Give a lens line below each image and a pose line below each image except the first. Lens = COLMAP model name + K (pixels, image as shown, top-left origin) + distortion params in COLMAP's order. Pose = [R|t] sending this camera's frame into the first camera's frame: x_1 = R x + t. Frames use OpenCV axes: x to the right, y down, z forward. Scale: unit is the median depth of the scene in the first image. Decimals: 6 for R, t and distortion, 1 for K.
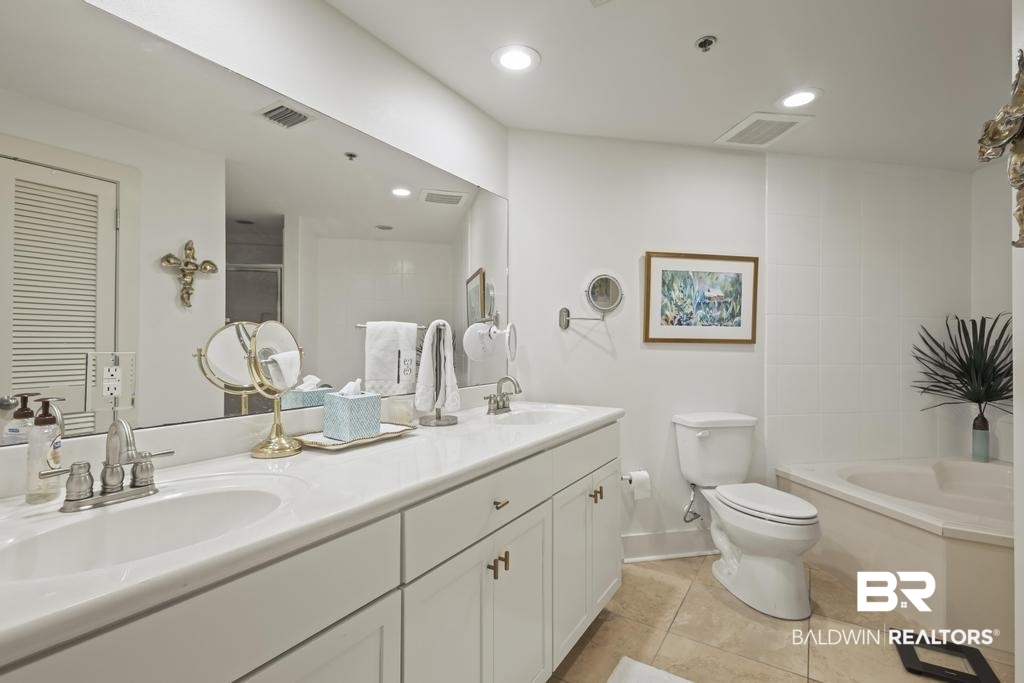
lens RADIAL K [[474.8, 0, 511.5], [0, 474.8, 339.2], [0, 0, 1]] dist [0.004155, -0.000433]
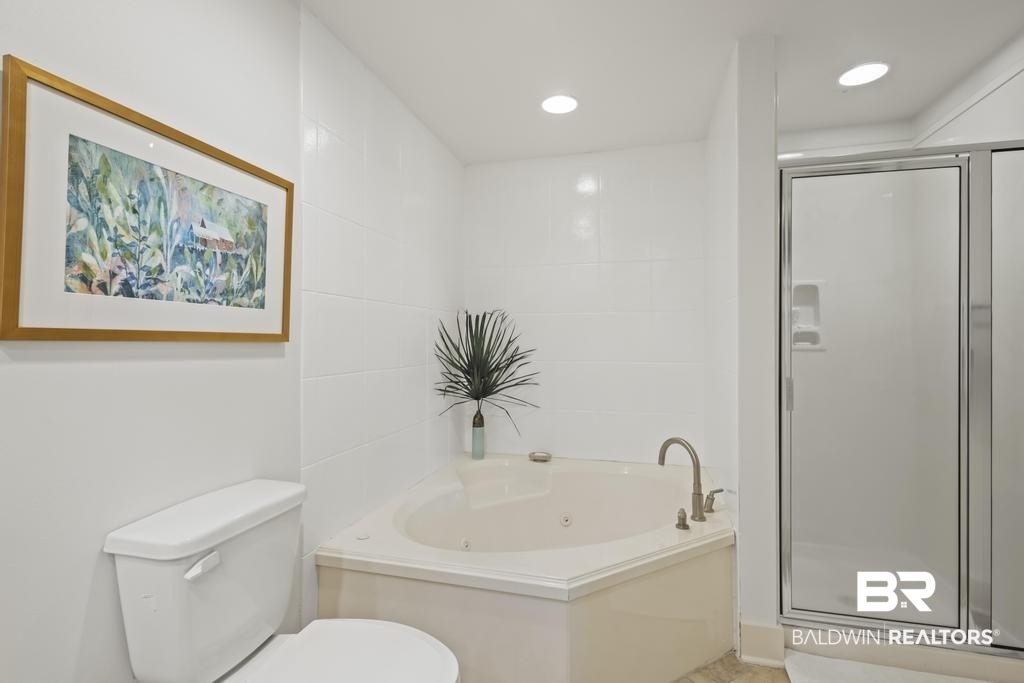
lens RADIAL K [[474.8, 0, 505.7], [0, 474.8, 337.5], [0, 0, 1]] dist [0.004155, -0.000433]
pose [[0.467151, -0.001061, 0.884177, 0.152875], [-0.001095, 0.999998, 0.001779, 0.003137], [-0.884177, -0.001799, 0.467149, 0.537719]]
